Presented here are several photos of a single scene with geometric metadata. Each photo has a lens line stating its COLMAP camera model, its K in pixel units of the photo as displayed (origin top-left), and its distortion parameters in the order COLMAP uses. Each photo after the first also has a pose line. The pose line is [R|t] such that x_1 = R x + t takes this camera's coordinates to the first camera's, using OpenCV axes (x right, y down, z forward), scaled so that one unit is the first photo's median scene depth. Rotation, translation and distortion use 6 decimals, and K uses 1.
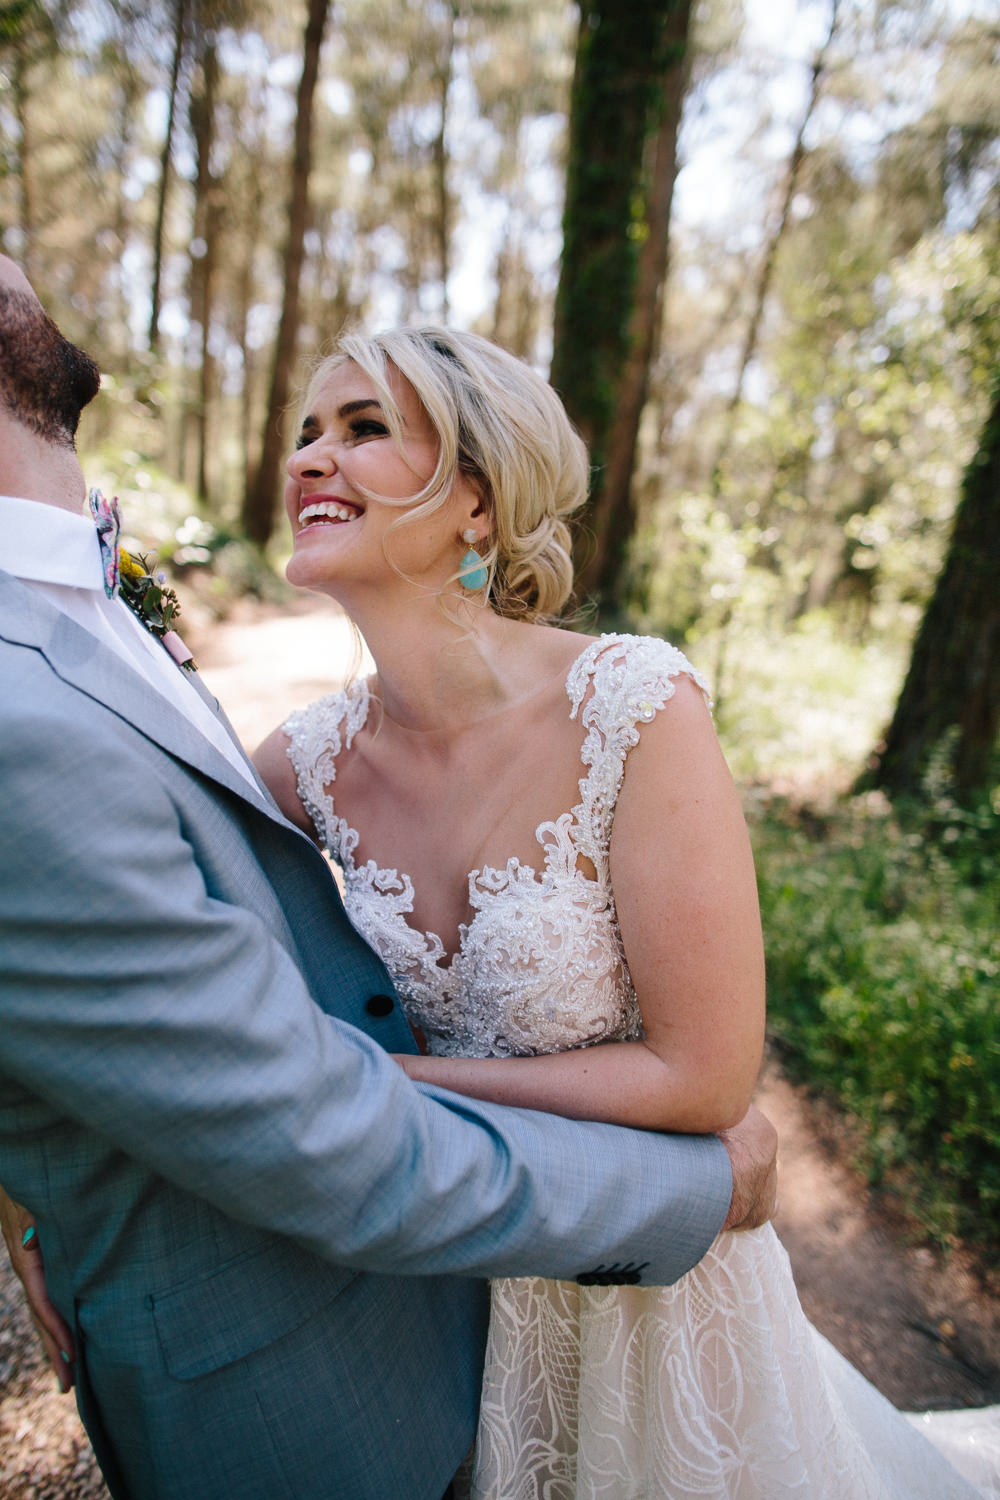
lens RADIAL K [[1029.9, 0, 502.3], [0, 1029.9, 744.7], [0, 0, 1]] dist [-0.042186, 0.036117]
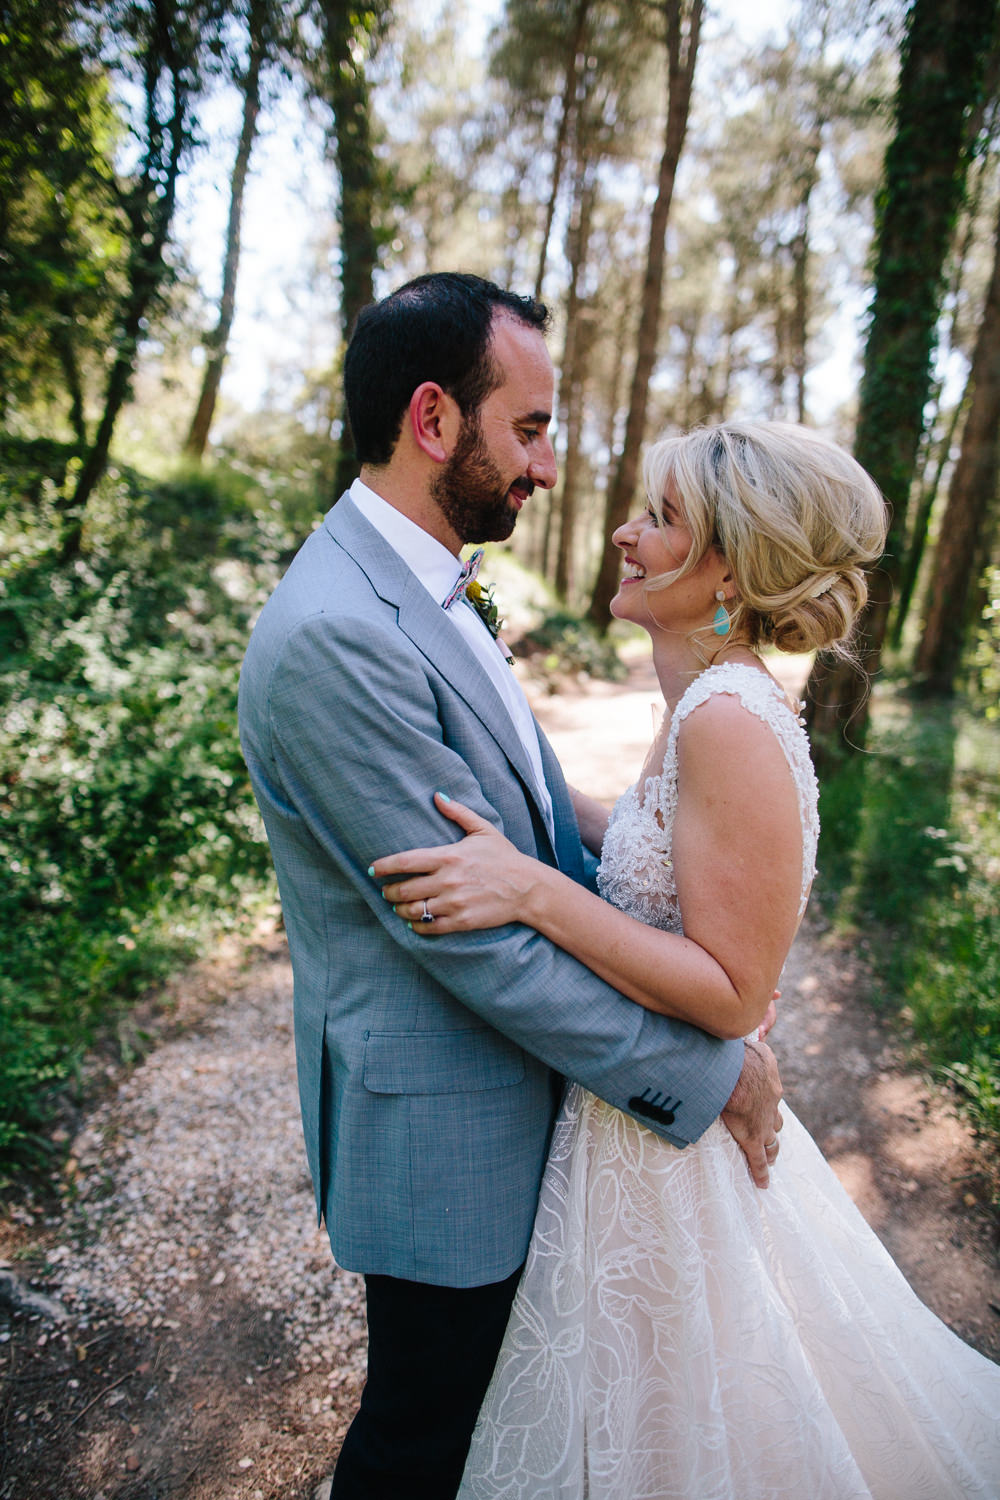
lens RADIAL K [[1029.9, 0, 506.0], [0, 1029.9, 744.1], [0, 0, 1]] dist [-0.042186, 0.036117]
pose [[0.941543, 0.039112, -0.334614, 0.075522], [-0.066445, 0.995287, -0.070628, 0.021615], [0.330275, 0.088733, 0.939705, -0.063286]]
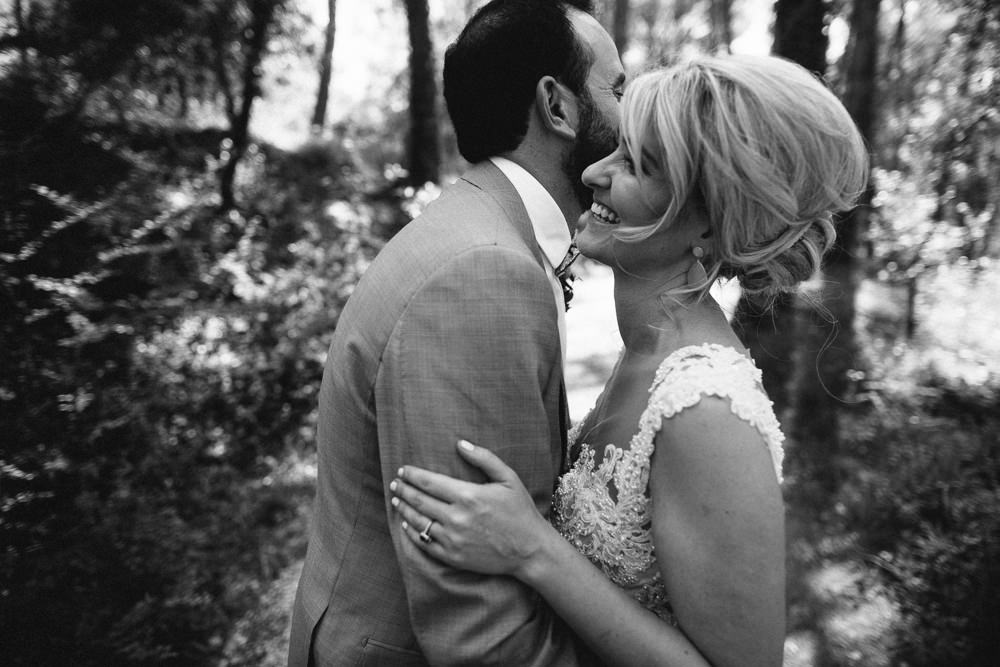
lens RADIAL K [[686.6, 0, 507.8], [0, 686.6, 330.8], [0, 0, 1]] dist [-0.042186, 0.036117]
pose [[0.924554, -0.009836, -0.380924, 0.067988], [-0.005208, 0.999247, -0.038443, 0.005676], [0.381016, 0.037526, 0.923807, -0.015297]]
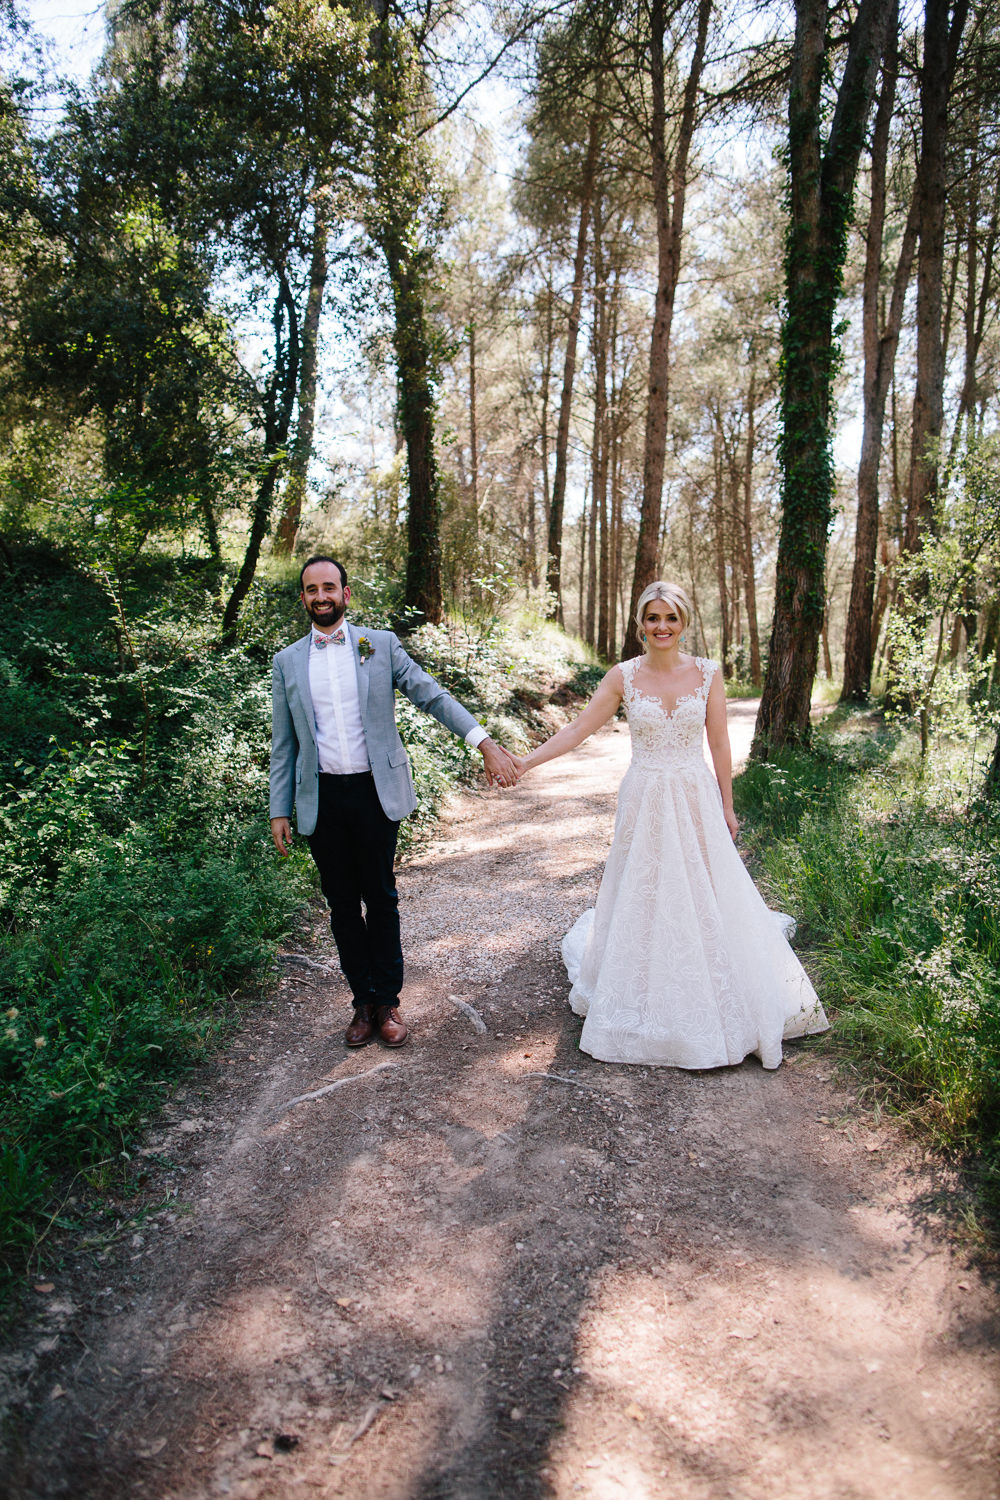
lens RADIAL K [[1029.9, 0, 487.2], [0, 1029.9, 741.1], [0, 0, 1]] dist [-0.042186, 0.036117]
pose [[0.912297, -0.033586, -0.408149, 0.239808], [-0.025195, 0.990140, -0.137794, 0.123410], [0.408752, 0.135992, 0.902456, -0.414992]]
